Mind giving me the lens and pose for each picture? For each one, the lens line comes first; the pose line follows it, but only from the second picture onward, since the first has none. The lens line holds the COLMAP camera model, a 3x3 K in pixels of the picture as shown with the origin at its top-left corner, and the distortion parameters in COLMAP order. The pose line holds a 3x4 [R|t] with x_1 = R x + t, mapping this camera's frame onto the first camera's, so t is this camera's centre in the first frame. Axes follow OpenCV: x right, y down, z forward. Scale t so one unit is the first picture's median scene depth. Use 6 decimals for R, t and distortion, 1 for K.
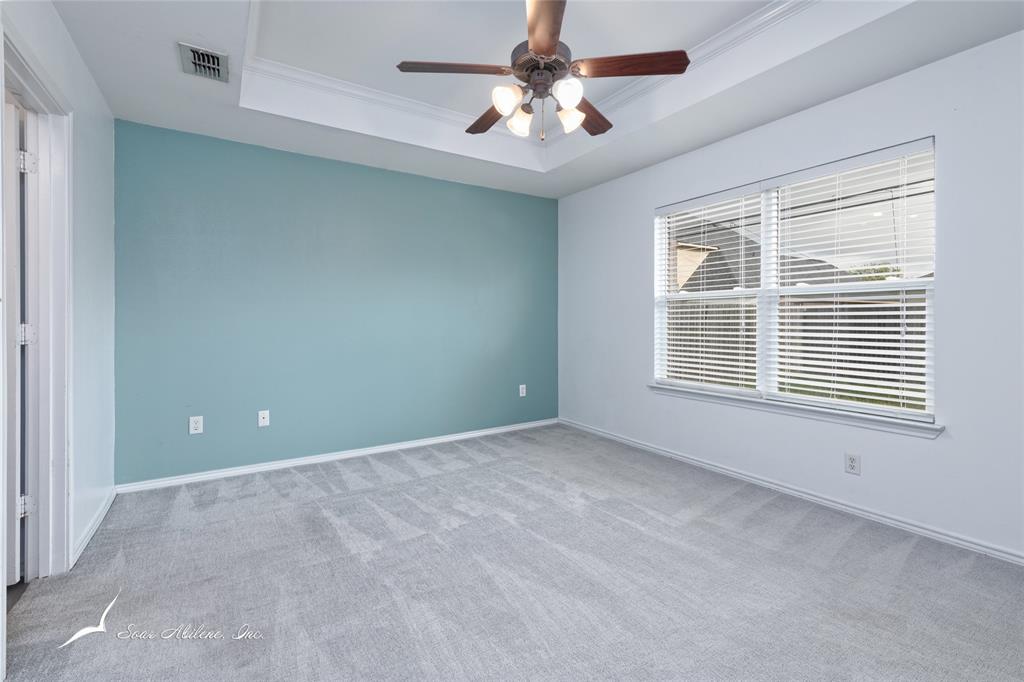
lens RADIAL K [[440.1, 0, 512.0], [0, 440.1, 320.4], [0, 0, 1]] dist [0.017509, -0.000374]
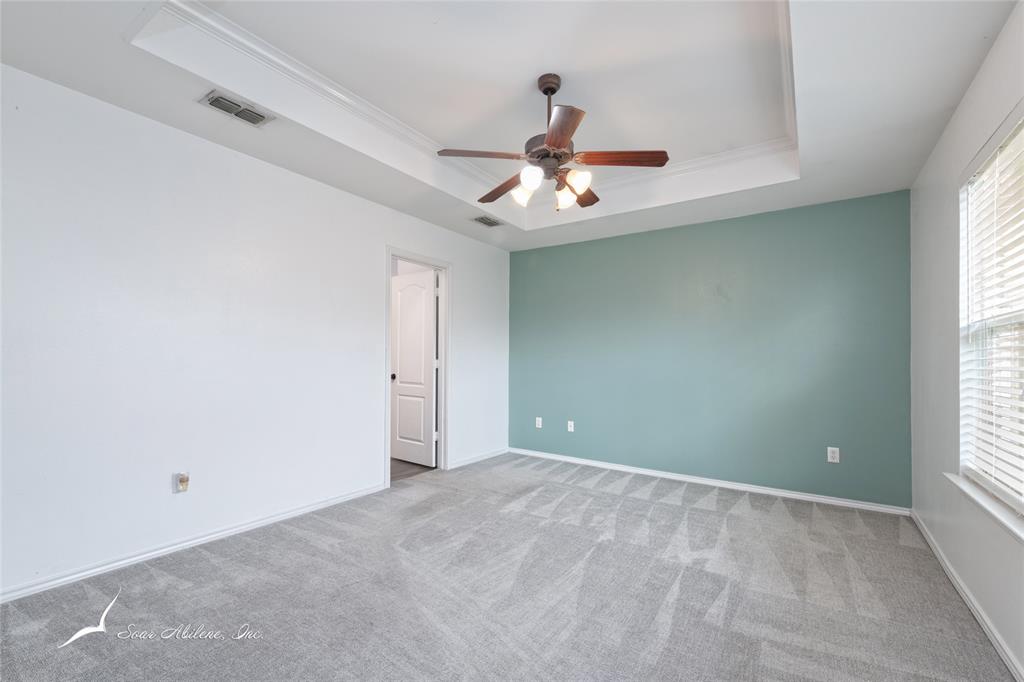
lens RADIAL K [[442.5, 0, 550.0], [0, 442.5, 359.9], [0, 0, 1]] dist [0.025669, -0.000054]
pose [[0.429436, 0.007108, -0.903069, 0.868282], [-0.014287, 0.999897, 0.001076, -0.002097], [0.902984, 0.012439, 0.429494, 0.350342]]
